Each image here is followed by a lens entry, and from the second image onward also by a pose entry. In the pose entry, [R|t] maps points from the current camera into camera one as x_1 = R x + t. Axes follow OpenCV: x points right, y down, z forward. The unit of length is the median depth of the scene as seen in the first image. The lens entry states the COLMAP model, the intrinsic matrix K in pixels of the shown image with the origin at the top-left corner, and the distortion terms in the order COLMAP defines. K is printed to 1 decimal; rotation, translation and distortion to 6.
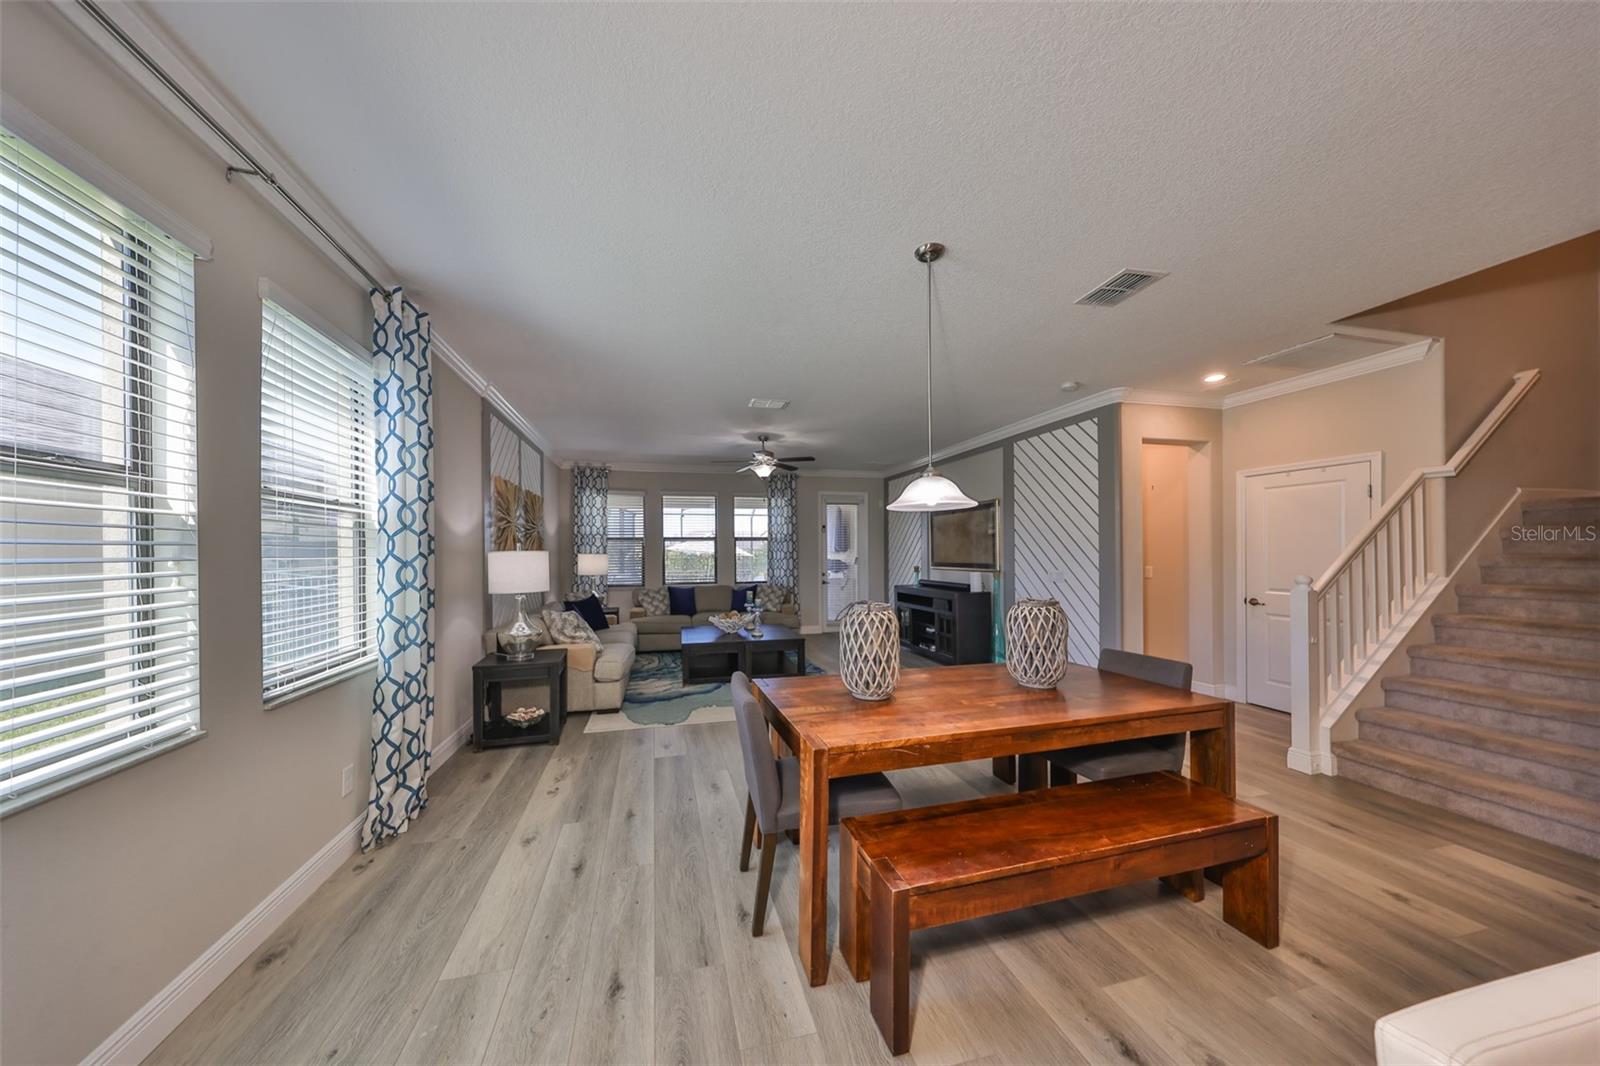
lens RADIAL K [[492.6, 0, 770.3], [0, 492.6, 544.7], [0, 0, 1]] dist [-0.003058, 0.000874]
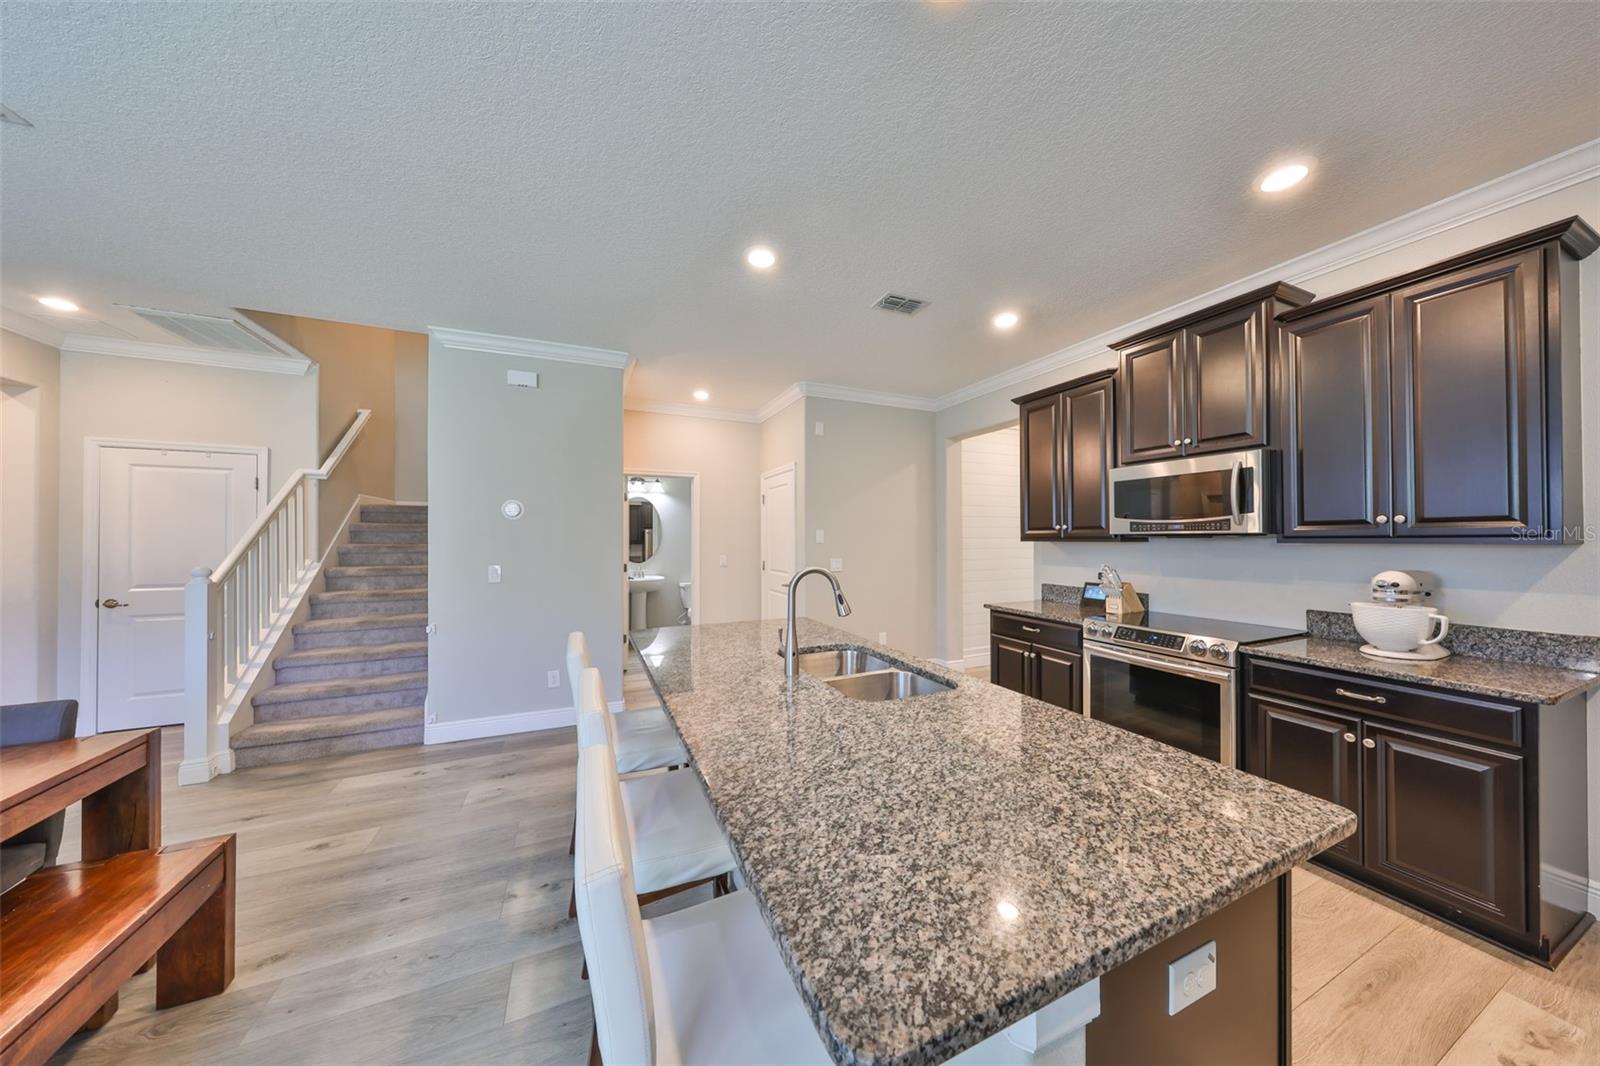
lens RADIAL K [[492.6, 0, 799.6], [0, 492.6, 535.7], [0, 0, 1]] dist [-0.003058, 0.000874]
pose [[-0.195011, 0.011723, 0.980731, -0.022149], [-0.016968, 0.999739, -0.015324, -0.001071], [-0.980654, -0.019630, -0.194761, 0.054536]]
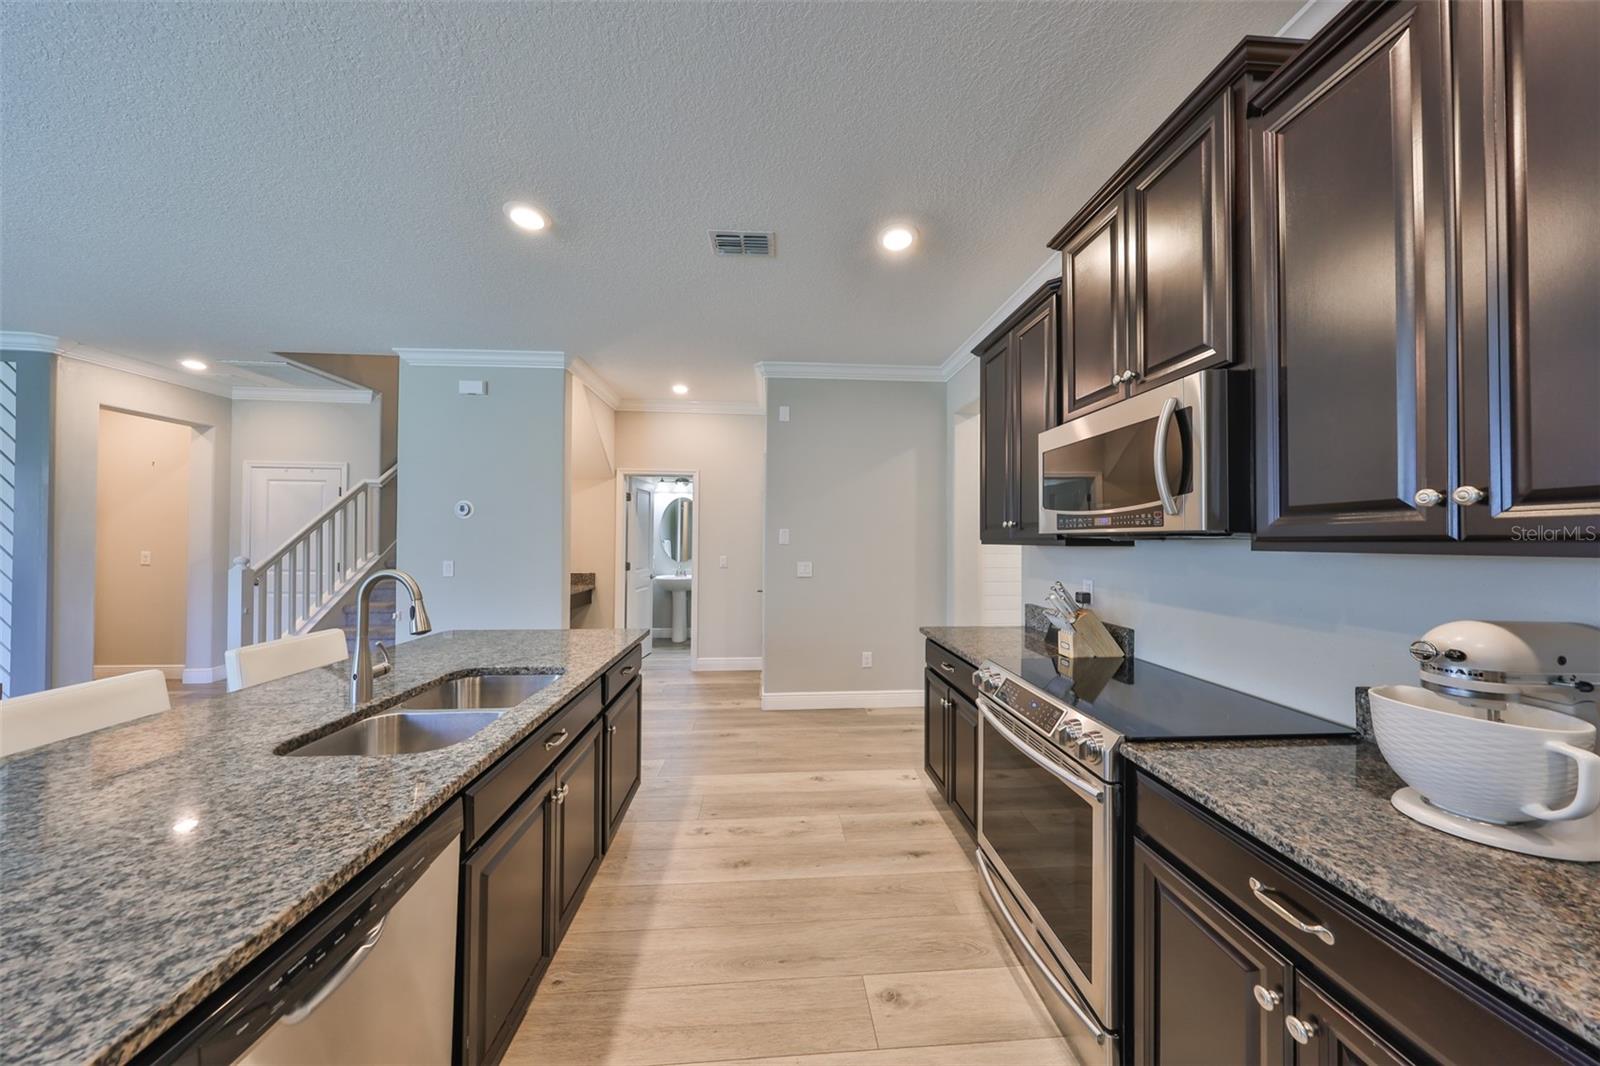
lens RADIAL K [[492.6, 0, 802.0], [0, 492.6, 532.0], [0, 0, 1]] dist [-0.003058, 0.000874]
pose [[0.154179, 0.022122, 0.987795, 0.093859], [-0.026818, 0.999475, -0.018197, -0.008579], [-0.987679, -0.023685, 0.154691, -0.361471]]
